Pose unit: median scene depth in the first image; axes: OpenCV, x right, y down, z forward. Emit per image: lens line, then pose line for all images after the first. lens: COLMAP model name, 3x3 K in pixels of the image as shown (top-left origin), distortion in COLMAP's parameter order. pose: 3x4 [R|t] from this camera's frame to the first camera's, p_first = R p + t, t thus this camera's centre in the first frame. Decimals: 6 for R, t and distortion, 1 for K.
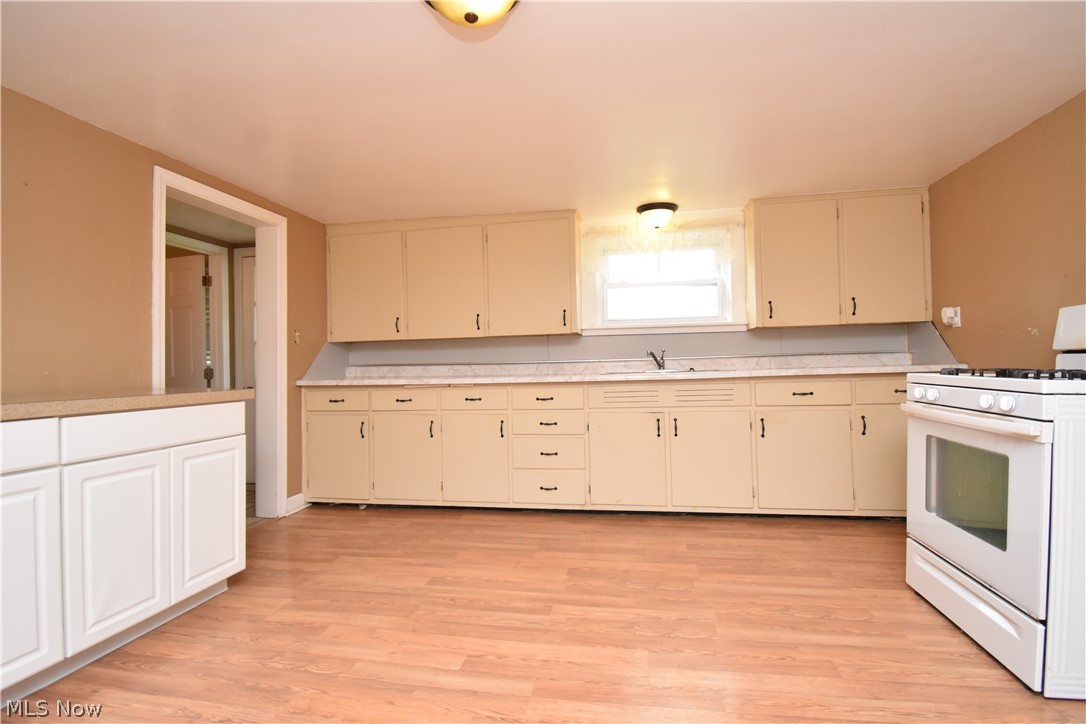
lens RADIAL K [[490.4, 0, 540.5], [0, 490.4, 359.5], [0, 0, 1]] dist [0.028925, -0.031201]
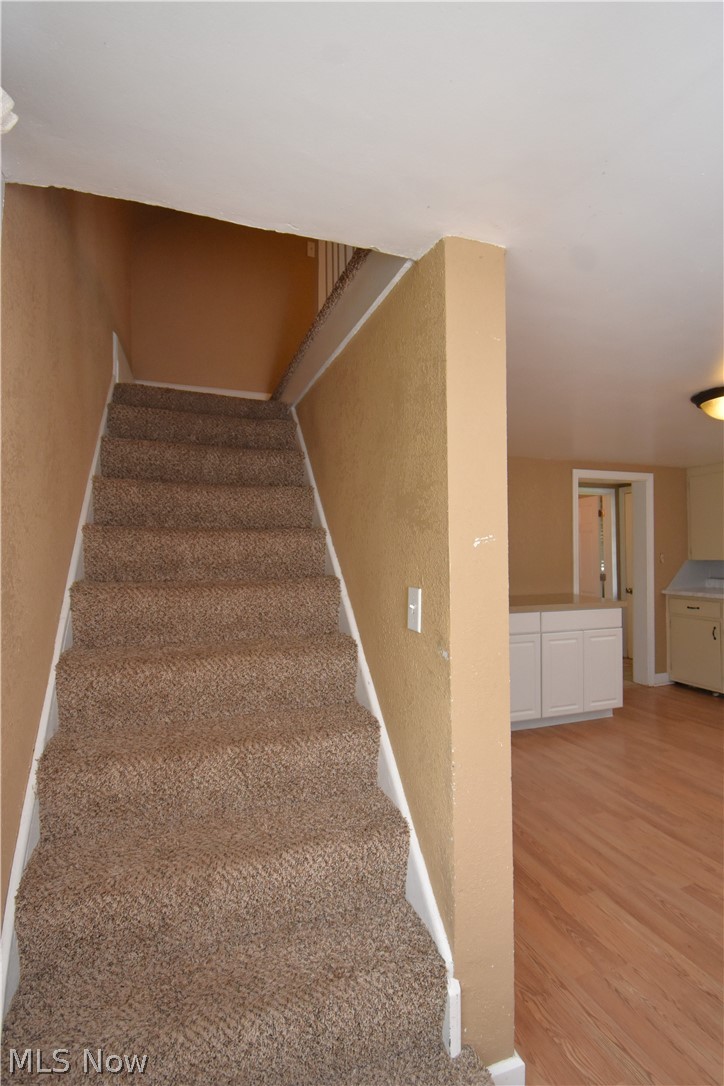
lens RADIAL K [[490.4, 0, 362.0], [0, 490.4, 543.0], [0, 0, 1]] dist [0.028925, -0.031201]
pose [[0.497288, -0.002742, -0.867581, 0.385850], [0.010439, 0.999942, 0.002823, -0.137690], [0.867523, -0.010461, 0.497288, -0.552905]]
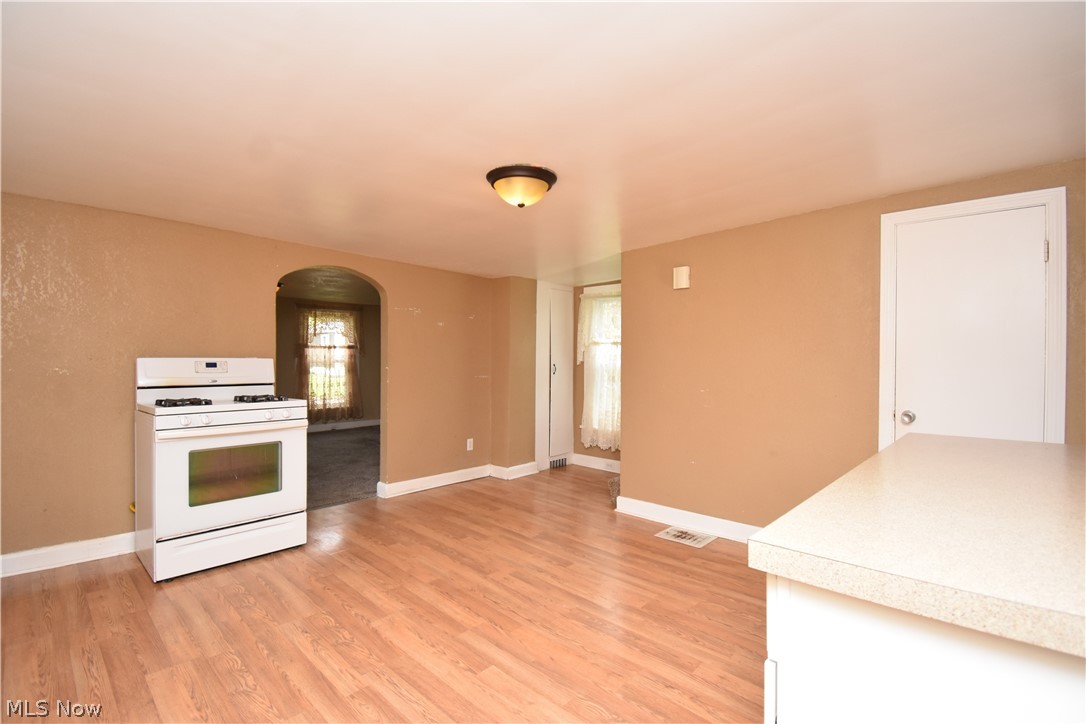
lens RADIAL K [[490.4, 0, 540.5], [0, 490.4, 359.5], [0, 0, 1]] dist [0.028925, -0.031201]
pose [[-0.838336, 0.013887, 0.544977, -0.589202], [0.008372, 0.999886, -0.012600, -0.056497], [-0.545090, -0.006001, -0.838356, 1.242947]]
